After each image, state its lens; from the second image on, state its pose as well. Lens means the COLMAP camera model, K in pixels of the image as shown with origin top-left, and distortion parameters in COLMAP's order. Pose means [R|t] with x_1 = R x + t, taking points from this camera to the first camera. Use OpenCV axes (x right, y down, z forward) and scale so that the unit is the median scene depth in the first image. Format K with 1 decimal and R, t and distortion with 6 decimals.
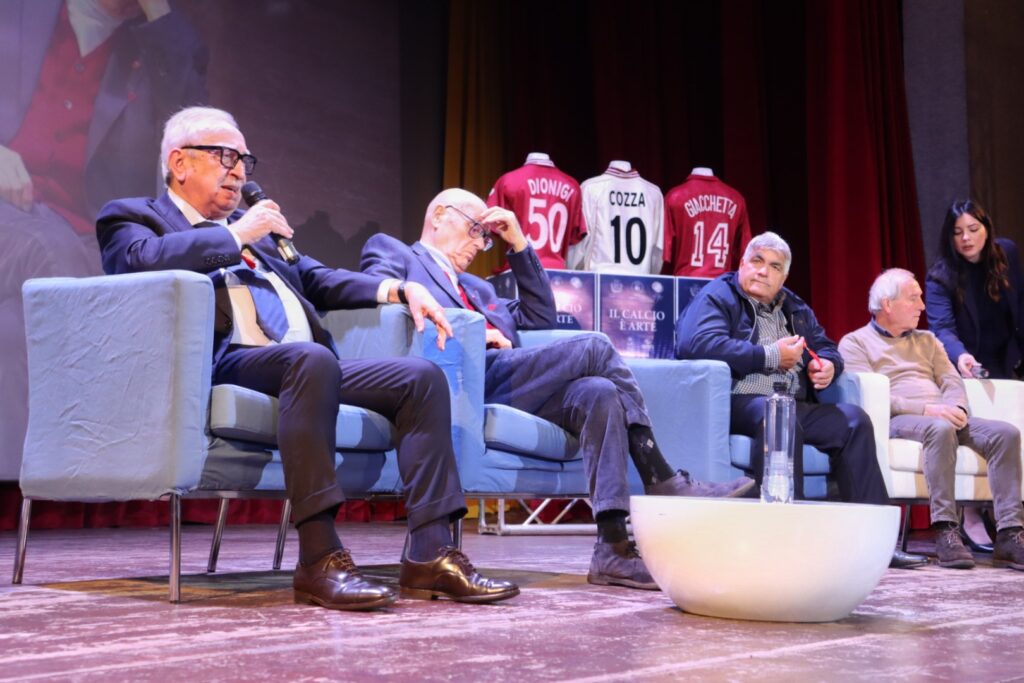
lens RADIAL K [[1552.6, 0, 512.0], [0, 1552.6, 341.5], [0, 0, 1]] dist [0.189748, 0.005634]
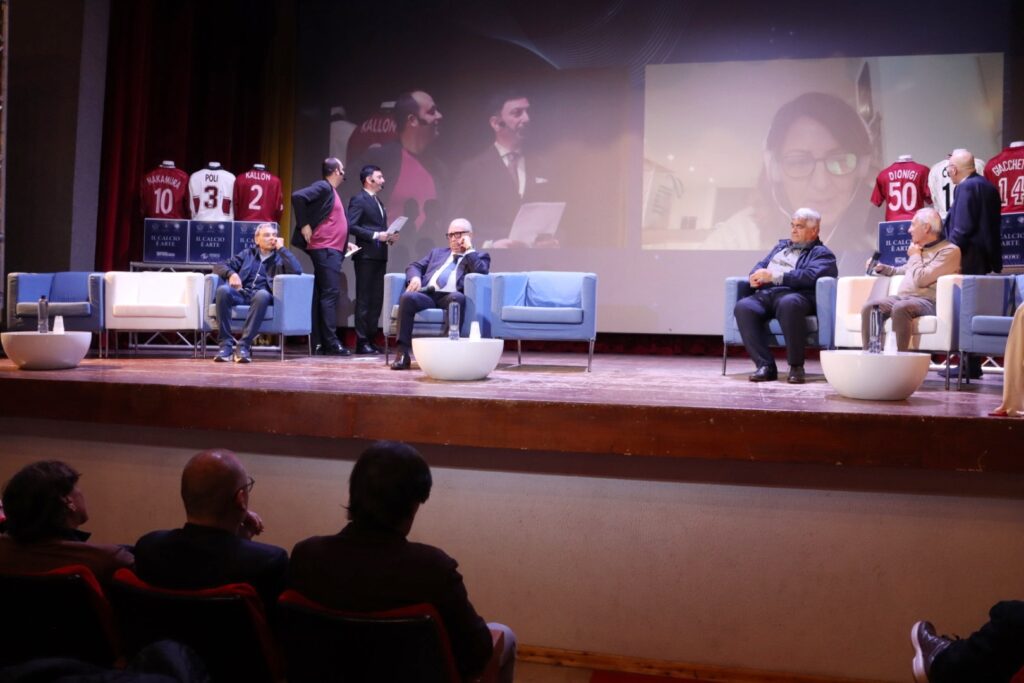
lens RADIAL K [[847.2, 0, 512.0], [0, 847.2, 341.5], [0, 0, 1]] dist [-0.154365, 0.108588]
pose [[0.380506, 0.011832, -0.924703, 0.706520], [0.068781, 0.996787, 0.041057, 0.021227], [0.922217, -0.079224, 0.378469, 0.218594]]
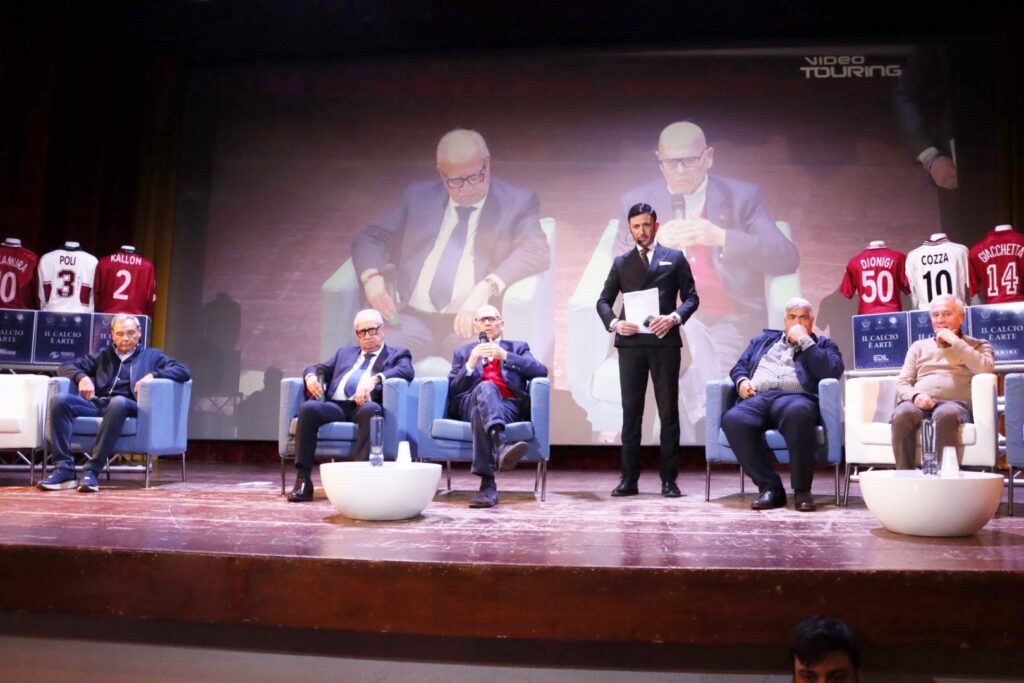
lens RADIAL K [[861.6, 0, 512.0], [0, 861.6, 341.5], [0, 0, 1]] dist [-0.143693, 0.108938]
pose [[0.493865, -0.099413, -0.863837, 0.561632], [0.076763, 0.994549, -0.070569, 0.012755], [0.866144, -0.031459, 0.498804, 0.246228]]
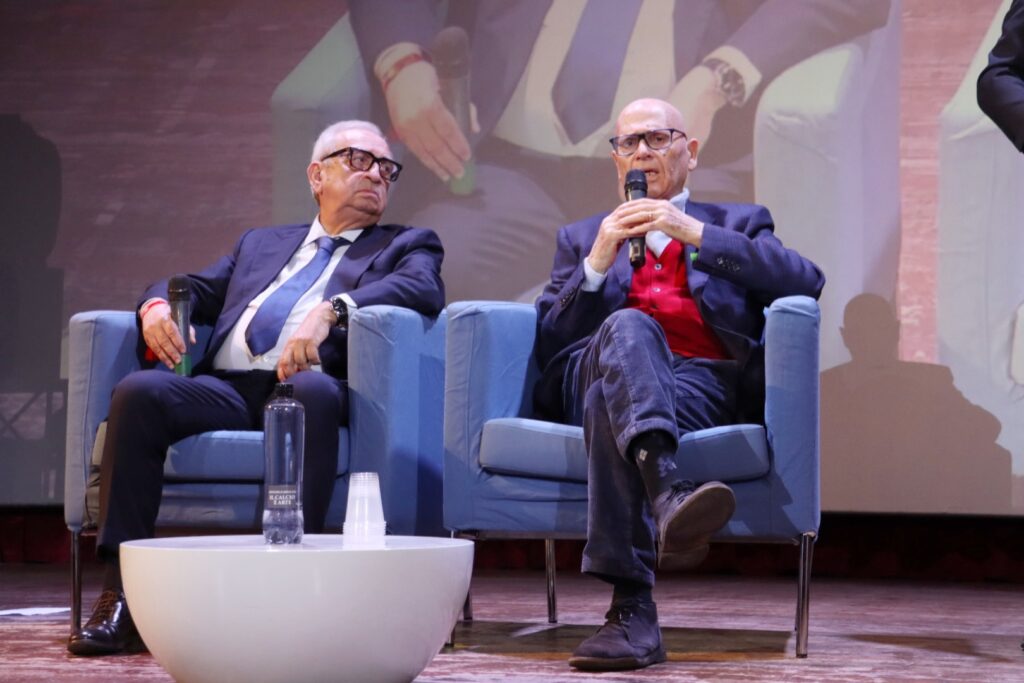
lens RADIAL K [[2190.3, 0, 512.0], [0, 2190.3, 341.5], [0, 0, 1]] dist [0.320853, 0.139514]
pose [[0.353678, -0.075757, -0.932294, 0.516833], [0.080738, 0.995467, -0.050262, 0.029499], [0.931876, -0.057495, 0.358191, 0.312312]]
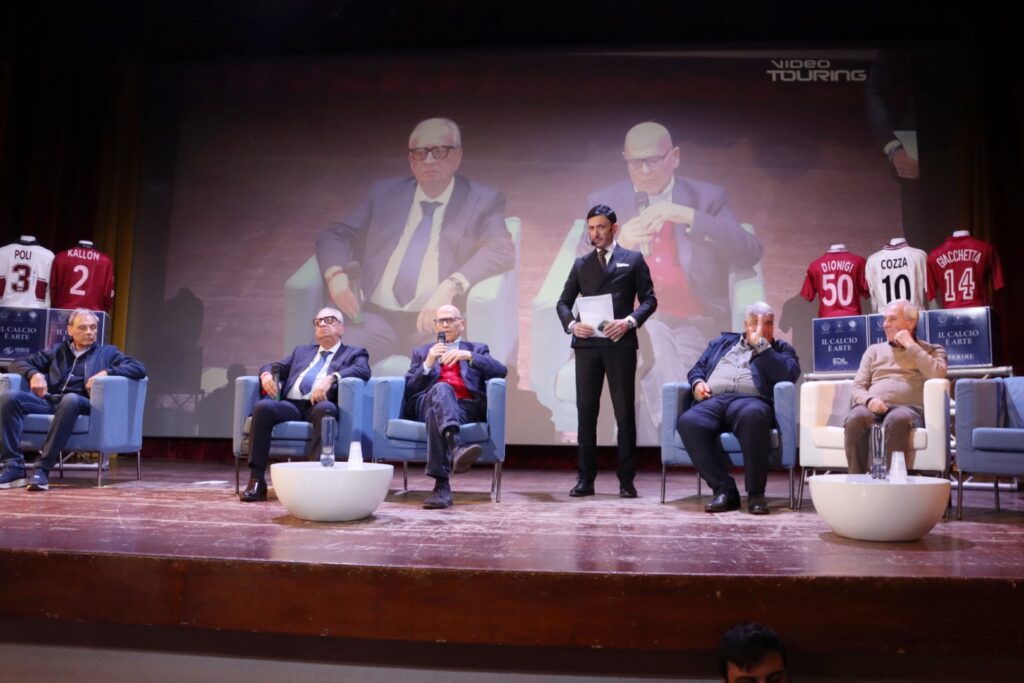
lens RADIAL K [[861.6, 0, 512.0], [0, 861.6, 341.5], [0, 0, 1]] dist [-0.143693, 0.108938]
pose [[0.522244, -0.092890, -0.847722, 0.565339], [0.069635, 0.995376, -0.066171, 0.011760], [0.849949, -0.024474, 0.526297, 0.257455]]
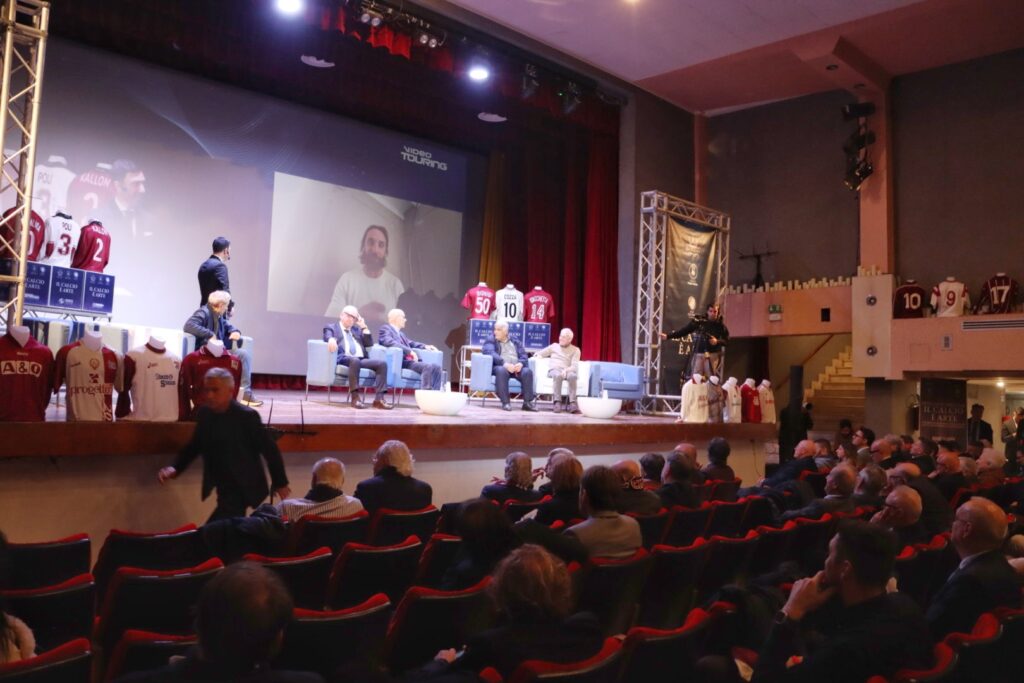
lens RADIAL K [[847.2, 0, 512.0], [0, 847.2, 341.5], [0, 0, 1]] dist [-0.154365, 0.108588]
pose [[0.988553, 0.034488, -0.146876, 0.334963], [-0.027723, 0.998469, 0.047863, -0.084419], [0.148302, -0.043244, 0.987996, -0.708004]]
